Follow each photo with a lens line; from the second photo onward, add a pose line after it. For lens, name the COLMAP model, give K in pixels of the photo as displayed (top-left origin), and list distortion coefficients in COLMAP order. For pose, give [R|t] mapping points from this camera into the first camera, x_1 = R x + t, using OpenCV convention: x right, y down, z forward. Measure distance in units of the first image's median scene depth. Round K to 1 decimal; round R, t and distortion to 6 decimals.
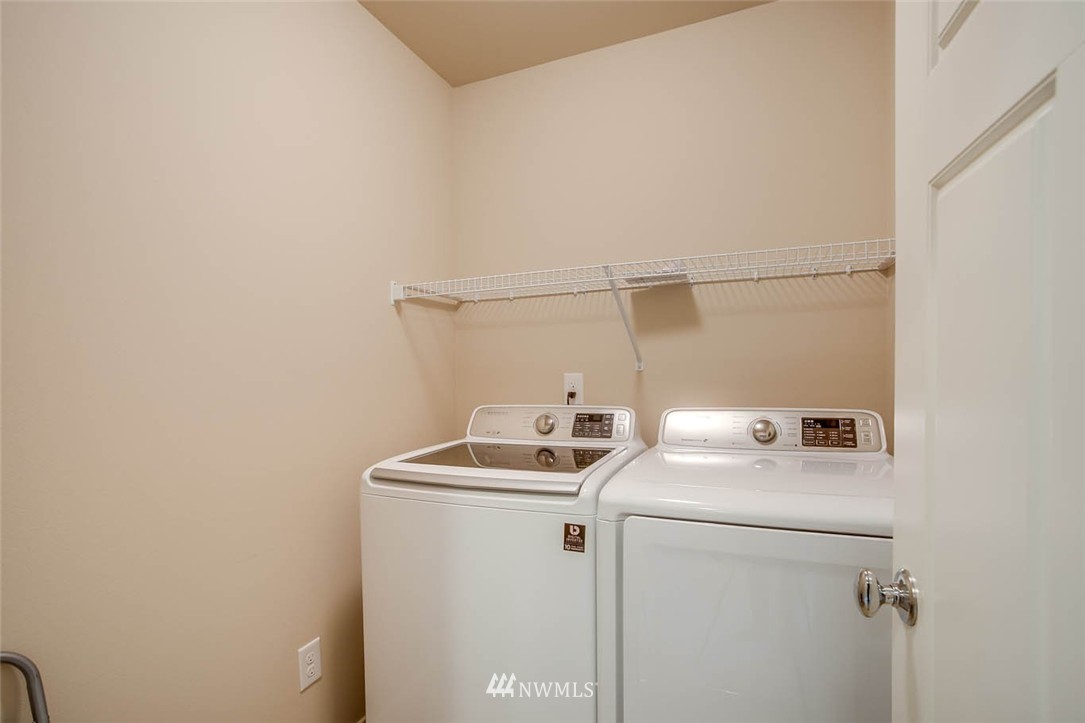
lens RADIAL K [[522.0, 0, 542.6], [0, 522.0, 363.9], [0, 0, 1]] dist [-0.053629, 0.037066]
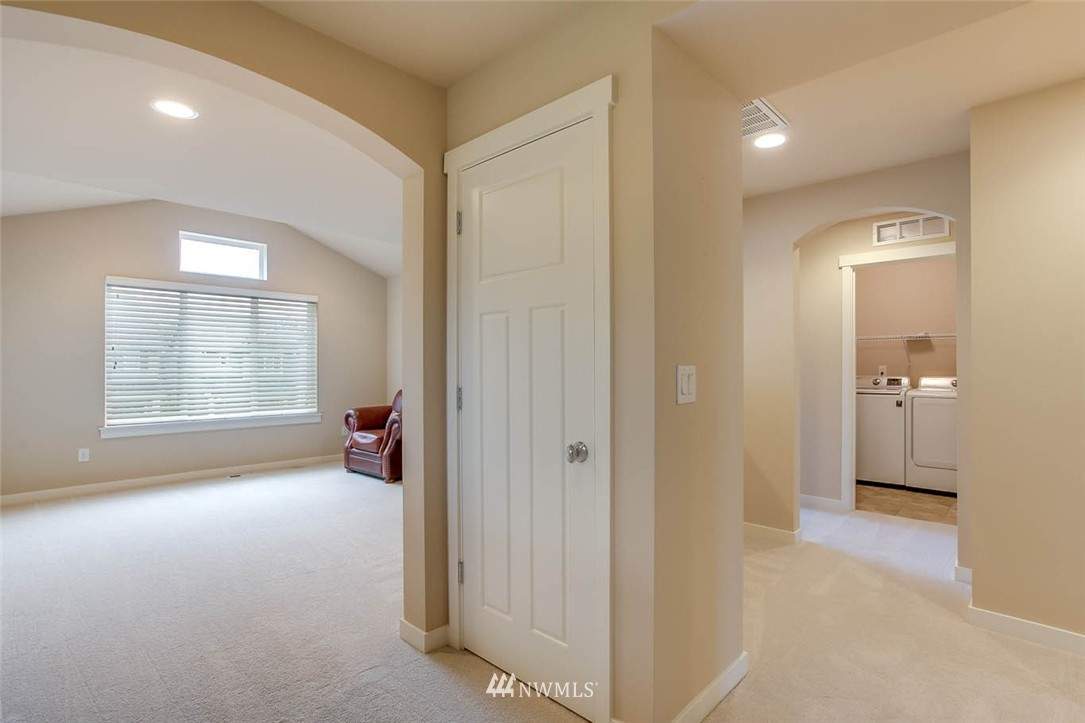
lens RADIAL K [[522.0, 0, 542.6], [0, 522.0, 363.9], [0, 0, 1]] dist [-0.053629, 0.037066]
pose [[0.942491, -0.001782, -0.334226, -0.937642], [0.003058, 0.999990, 0.003291, -0.015455], [0.334217, -0.004123, 0.942487, -2.875849]]
